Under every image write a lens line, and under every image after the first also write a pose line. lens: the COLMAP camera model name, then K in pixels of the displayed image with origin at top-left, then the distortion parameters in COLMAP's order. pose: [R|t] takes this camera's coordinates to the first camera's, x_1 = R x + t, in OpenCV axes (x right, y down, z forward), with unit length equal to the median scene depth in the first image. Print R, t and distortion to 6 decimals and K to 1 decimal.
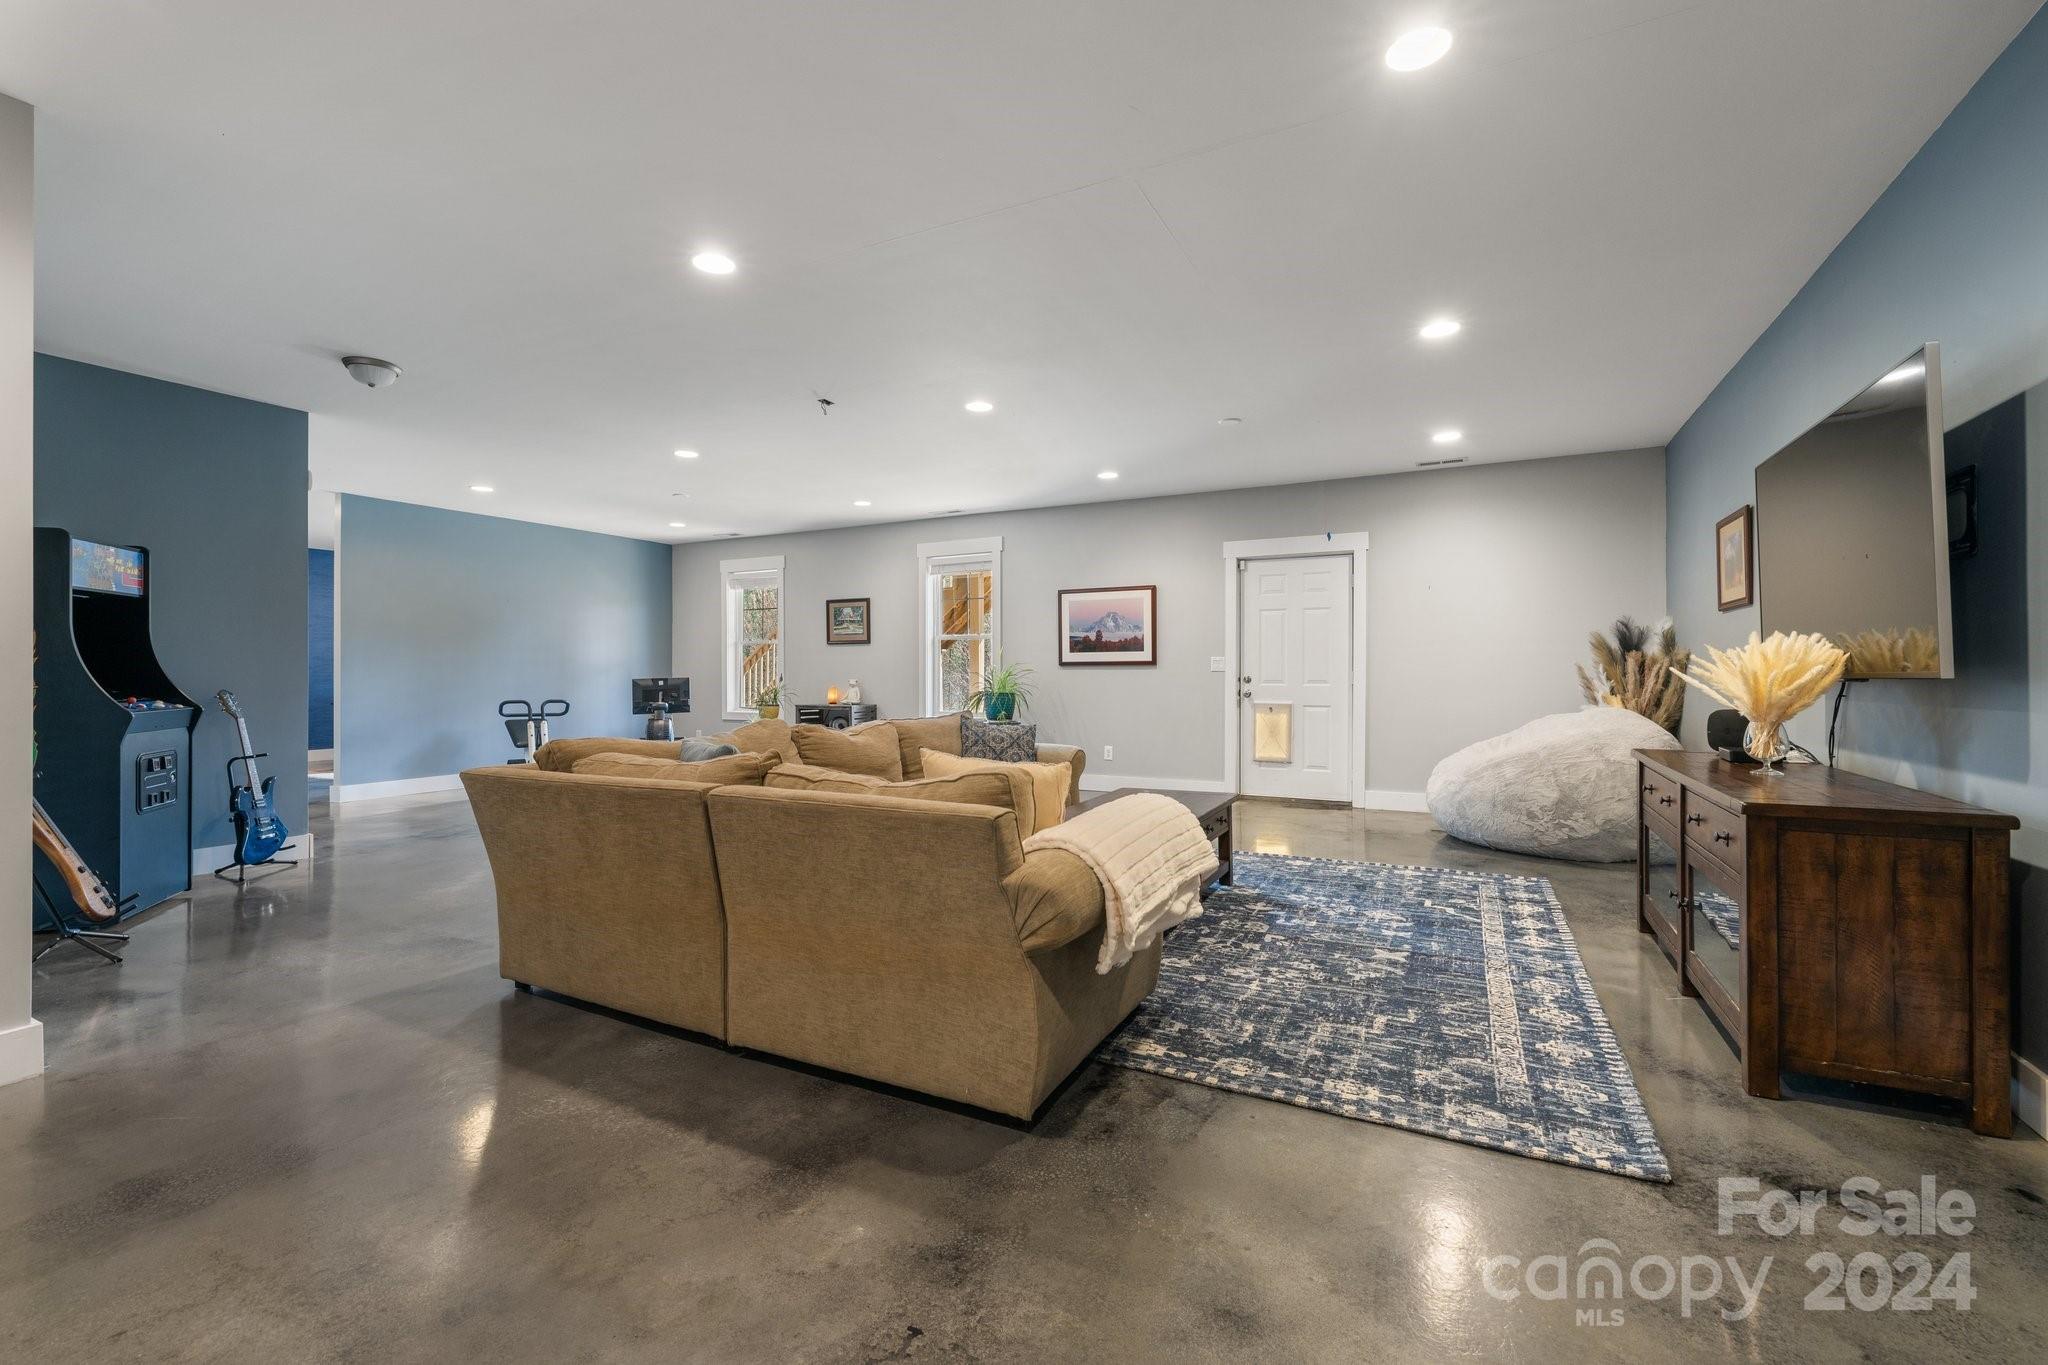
lens RADIAL K [[869.4, 0, 1028.6], [0, 869.4, 672.4], [0, 0, 1]] dist [0.003946, 0.000384]
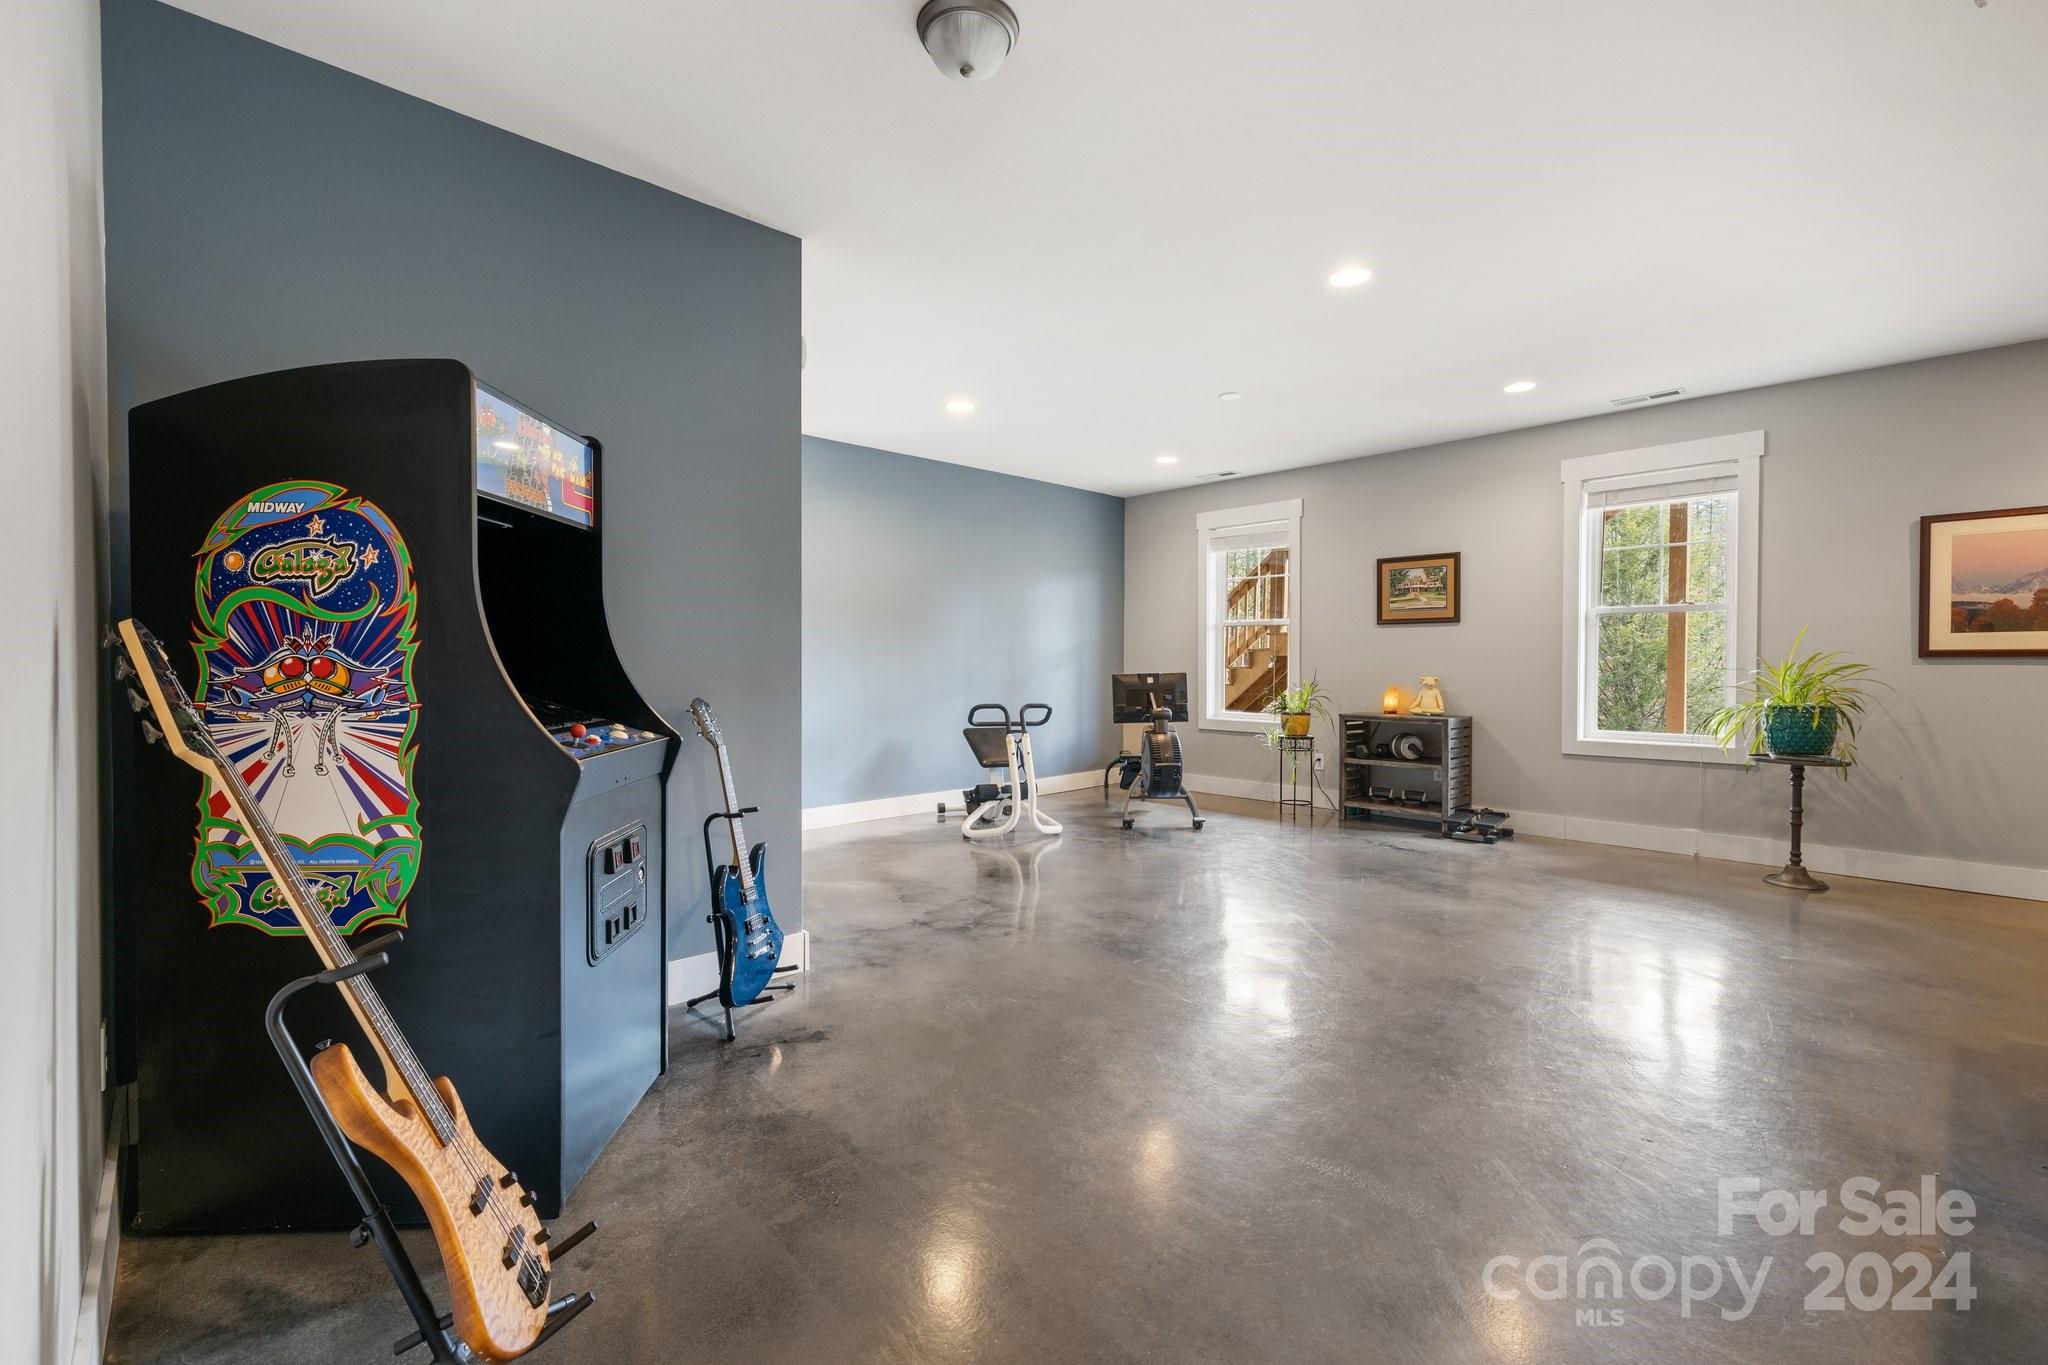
lens RADIAL K [[869.4, 0, 1026.1], [0, 869.4, 678.0], [0, 0, 1]] dist [0.003946, 0.000384]
pose [[0.949401, 0.008950, -0.313938, -0.330690], [-0.002839, 0.999798, 0.019916, -0.003983], [0.314053, -0.018017, 0.949234, 0.320381]]
